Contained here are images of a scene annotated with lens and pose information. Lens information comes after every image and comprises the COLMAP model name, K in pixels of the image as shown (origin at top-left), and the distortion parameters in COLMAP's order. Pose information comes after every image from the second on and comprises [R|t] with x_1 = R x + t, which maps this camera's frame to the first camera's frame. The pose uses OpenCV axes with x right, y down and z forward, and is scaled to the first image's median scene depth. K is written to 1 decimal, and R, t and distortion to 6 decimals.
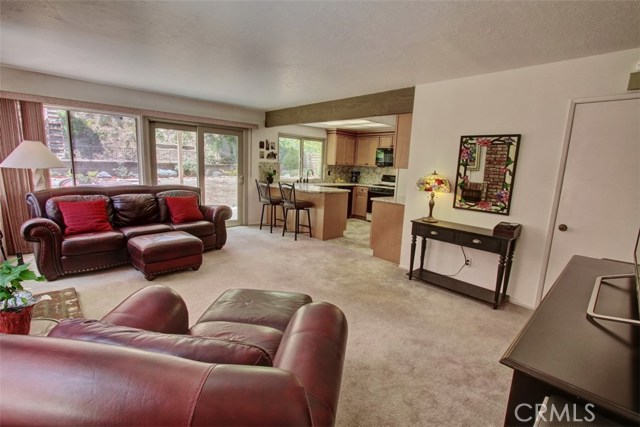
lens RADIAL K [[296.4, 0, 321.0], [0, 296.4, 215.4], [0, 0, 1]] dist [-0.012880, 0.000273]
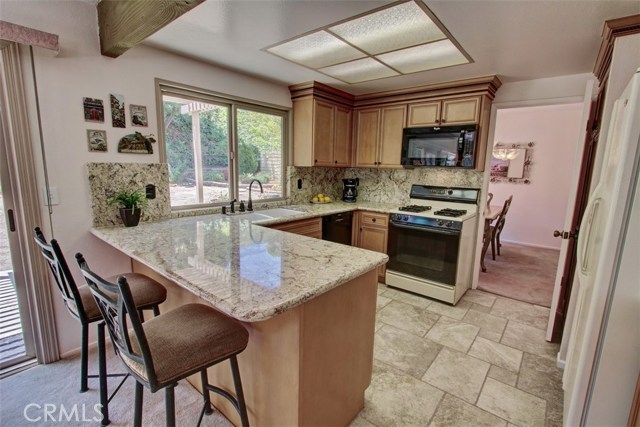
lens RADIAL K [[296.4, 0, 321.0], [0, 296.4, 215.4], [0, 0, 1]] dist [-0.012880, 0.000273]
pose [[0.992136, -0.040010, 0.118597, 0.003106], [0.040243, 0.999190, 0.000428, -0.097112], [-0.118518, 0.004348, 0.992942, 0.560172]]
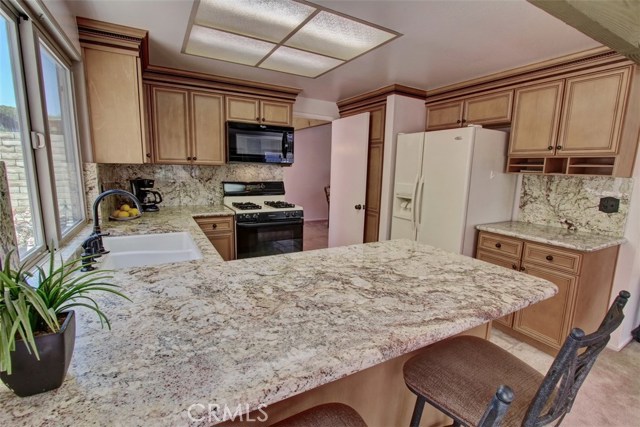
lens RADIAL K [[296.4, 0, 321.0], [0, 296.4, 215.4], [0, 0, 1]] dist [-0.012880, 0.000273]
pose [[0.239931, -0.193291, 0.951353, -0.208732], [0.150032, 0.975587, 0.160377, -0.144602], [-0.959126, 0.104254, 0.263073, 0.781323]]
